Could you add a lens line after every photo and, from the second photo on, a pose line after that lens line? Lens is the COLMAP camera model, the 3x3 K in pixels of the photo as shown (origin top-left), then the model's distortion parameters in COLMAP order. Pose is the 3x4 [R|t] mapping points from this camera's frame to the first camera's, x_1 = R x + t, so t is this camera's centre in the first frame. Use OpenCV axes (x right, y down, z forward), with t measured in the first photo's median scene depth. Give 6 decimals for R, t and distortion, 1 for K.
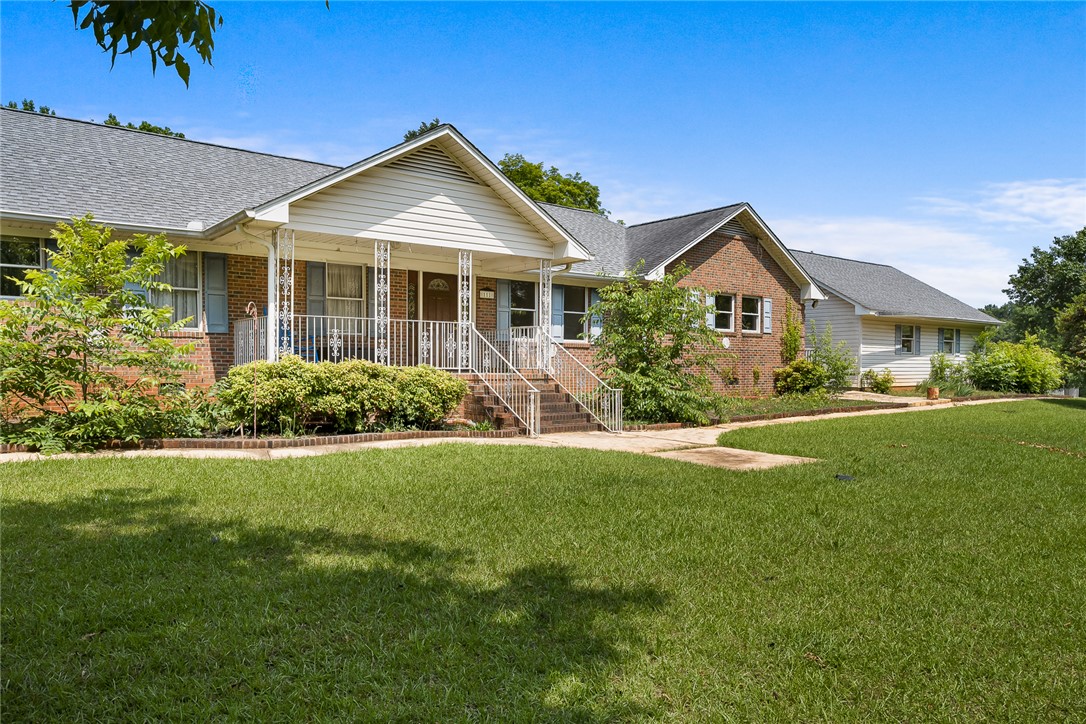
lens RADIAL K [[727.8, 0, 543.2], [0, 727.8, 364.4], [0, 0, 1]] dist [-0.003104, 0.000953]
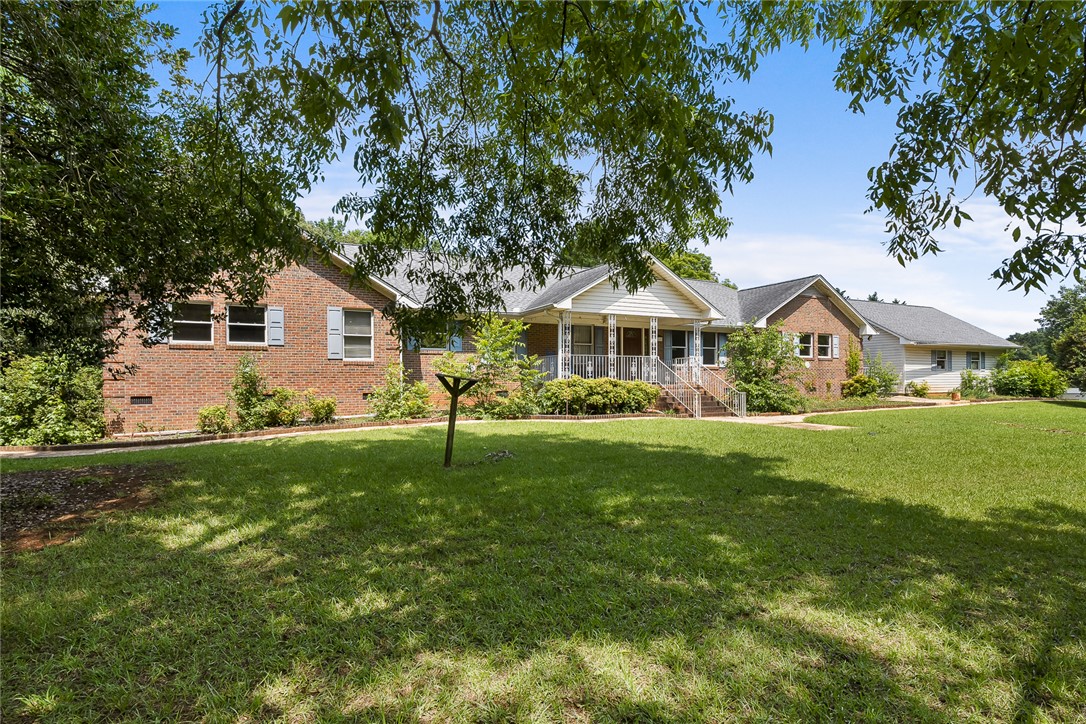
lens RADIAL K [[546.2, 0, 564.8], [0, 546.2, 377.5], [0, 0, 1]] dist [0.000806, 0.000689]
pose [[0.985349, -0.011675, -0.170152, -0.079864], [0.010146, 0.999900, -0.009852, 0.004858], [0.170250, 0.007982, 0.985369, -0.311177]]
